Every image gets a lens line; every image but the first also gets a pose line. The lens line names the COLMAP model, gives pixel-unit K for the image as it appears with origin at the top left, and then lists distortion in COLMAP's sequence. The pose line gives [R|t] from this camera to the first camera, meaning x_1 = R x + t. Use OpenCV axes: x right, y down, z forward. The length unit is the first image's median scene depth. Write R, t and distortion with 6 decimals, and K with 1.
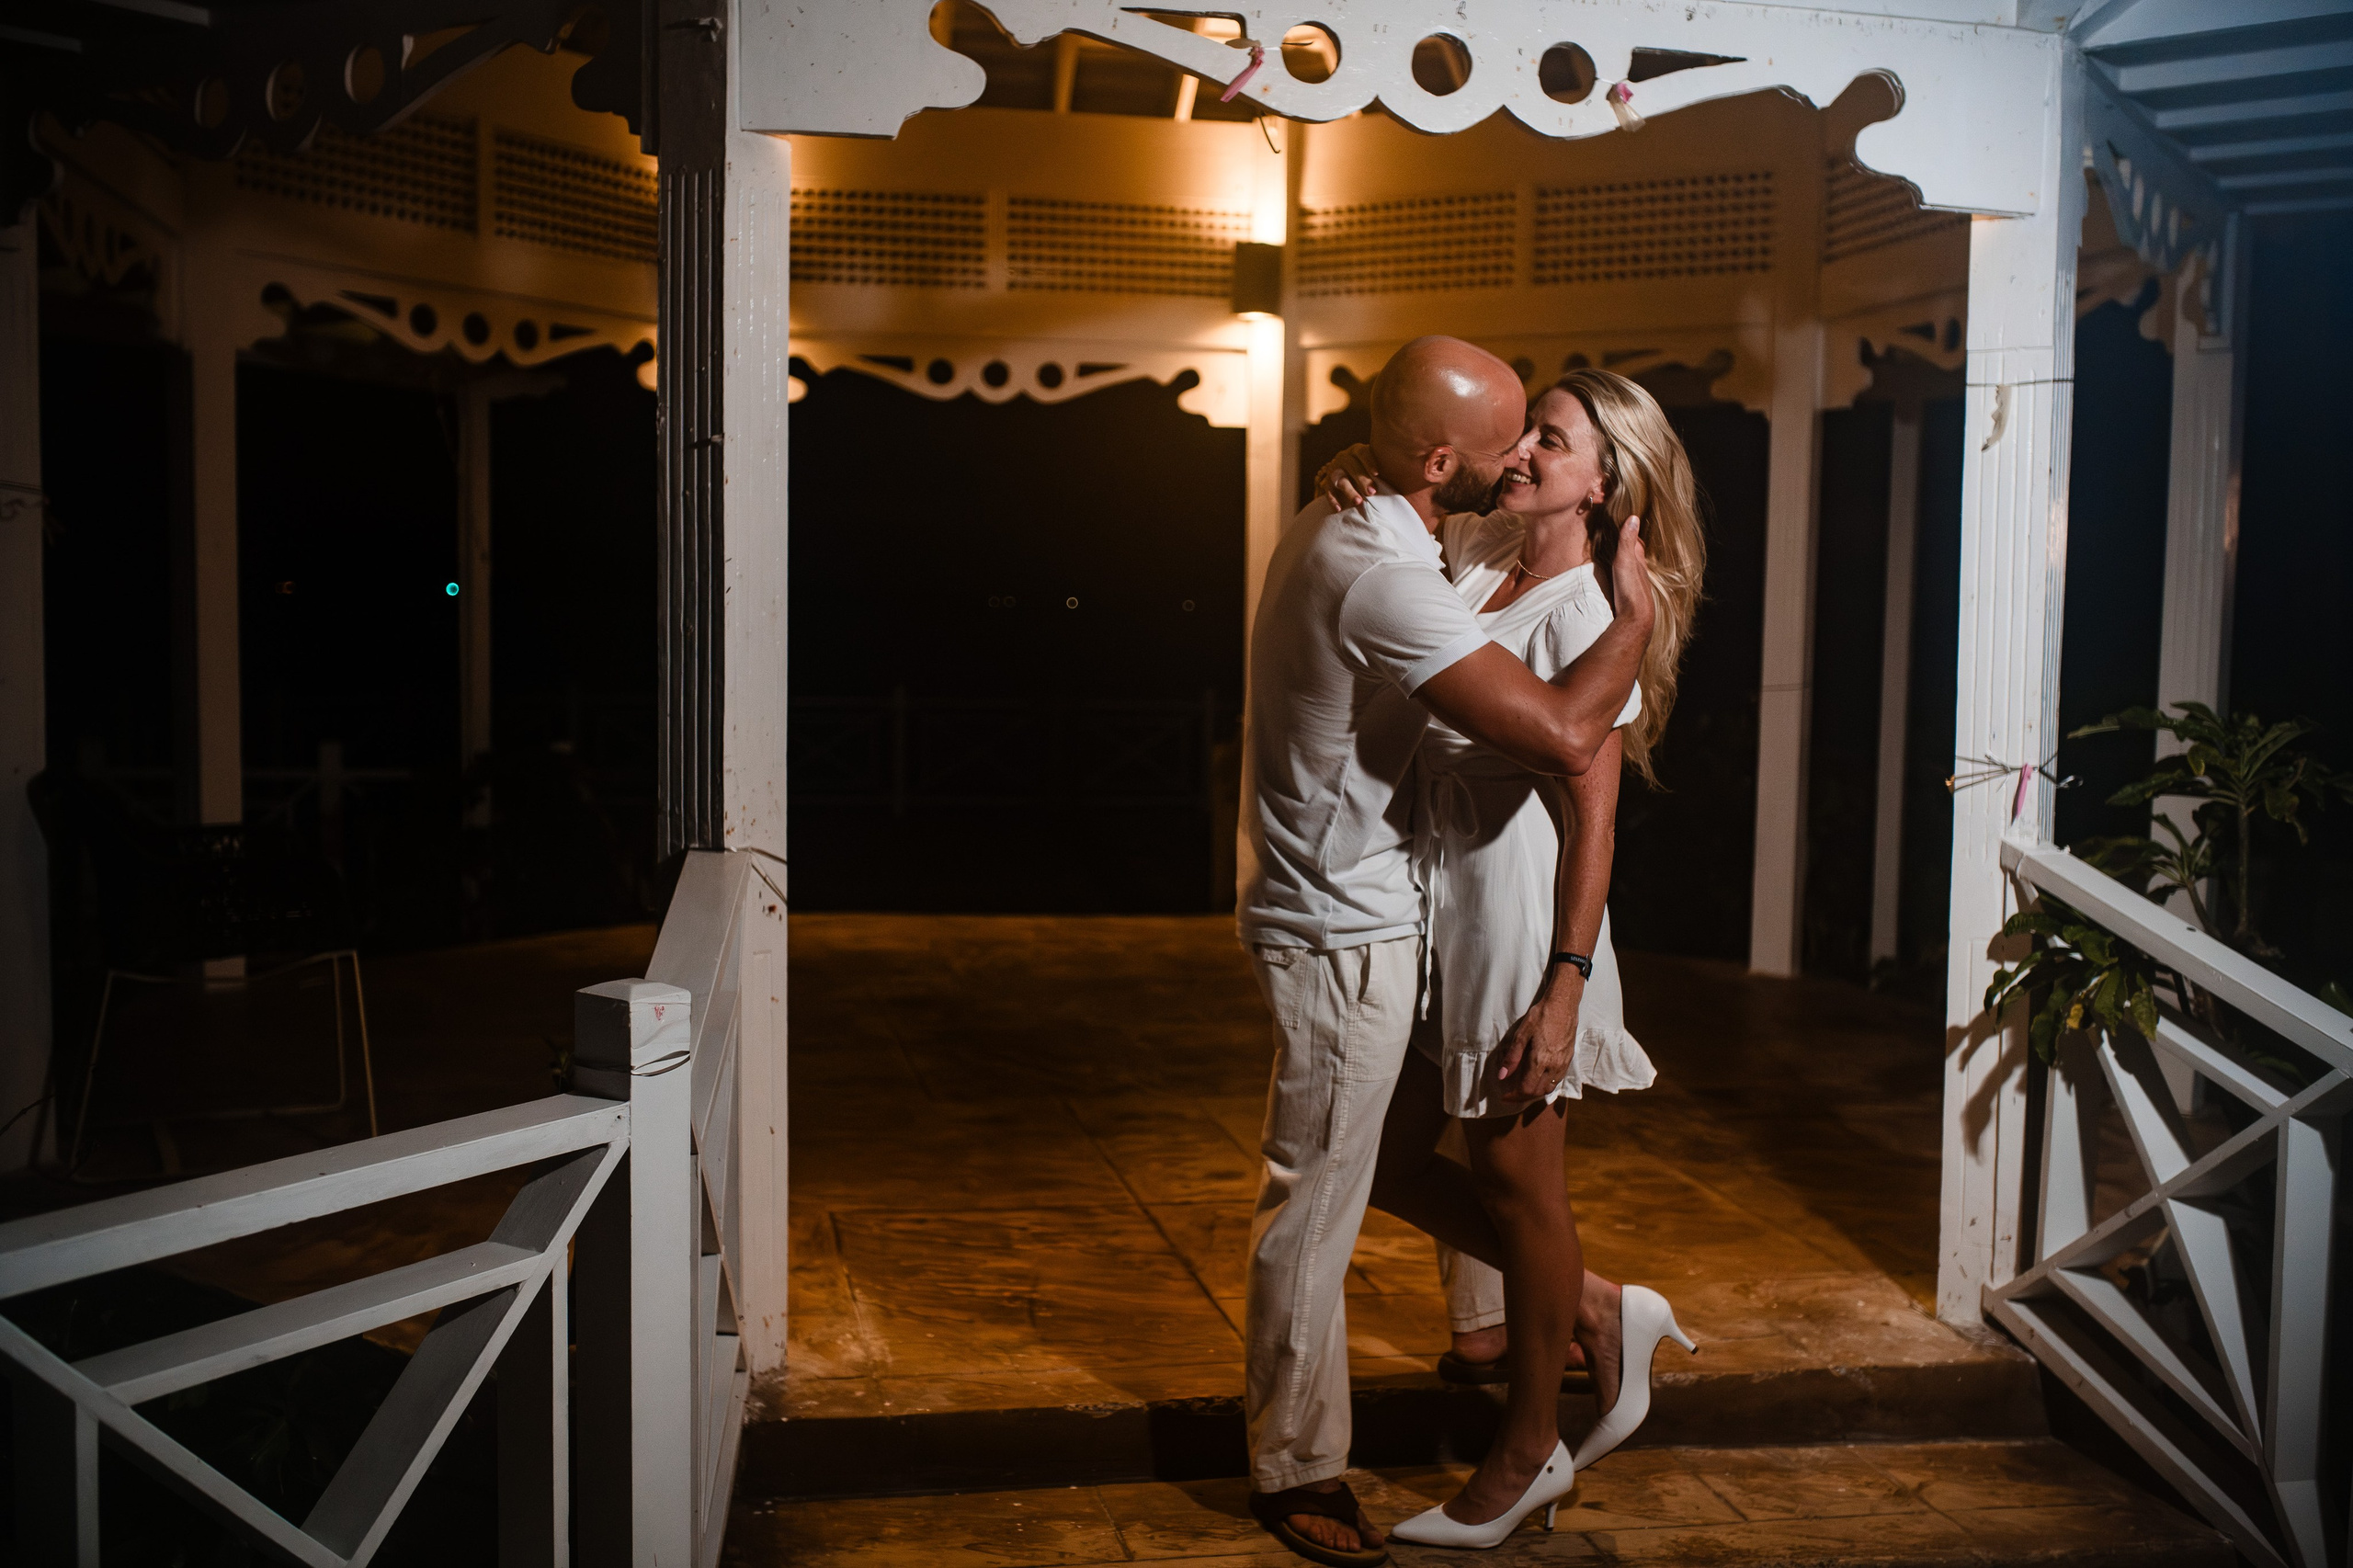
lens RADIAL K [[2281.7, 0, 1176.5], [0, 2281.7, 784.0], [0, 0, 1]] dist [-0.080458, 0.107654]
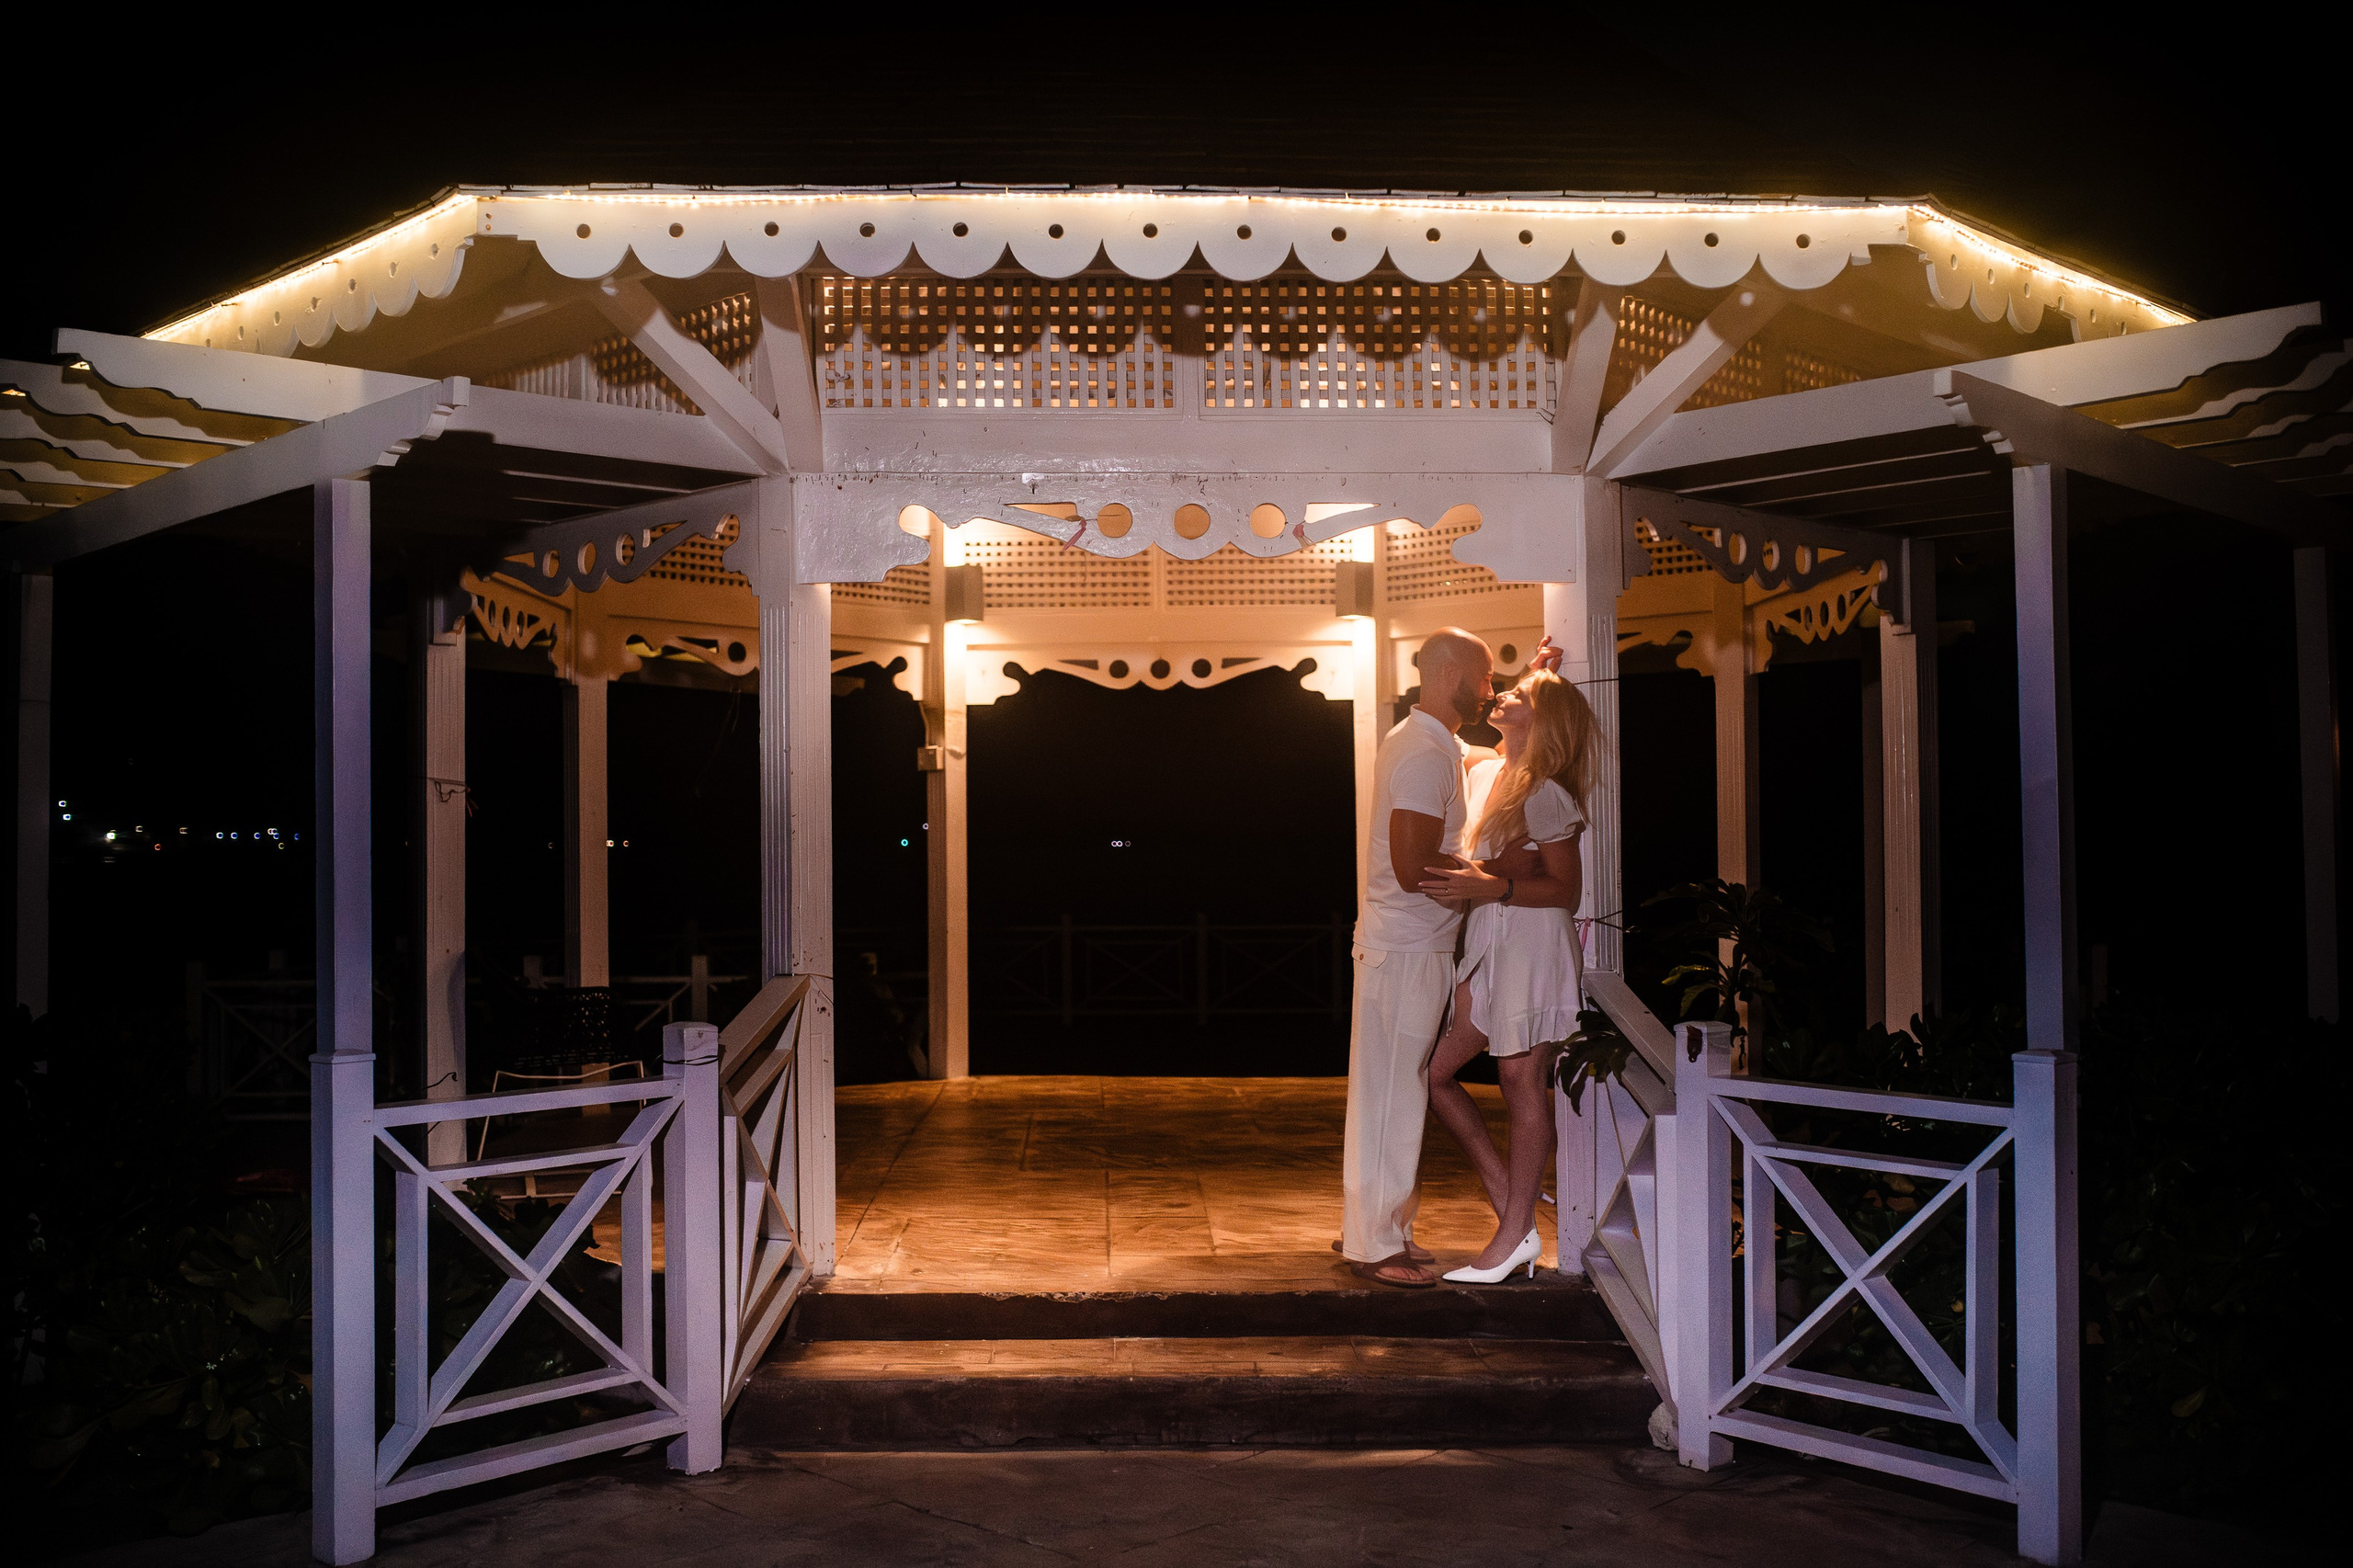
lens RADIAL K [[2204.8, 0, 1175.2], [0, 2204.8, 795.1], [0, 0, 1]] dist [-0.069597, 0.092820]
pose [[0.982255, -0.030933, -0.184979, 0.171753], [0.012078, 0.994690, -0.102201, 0.027592], [0.187158, 0.098154, 0.977414, -0.268686]]
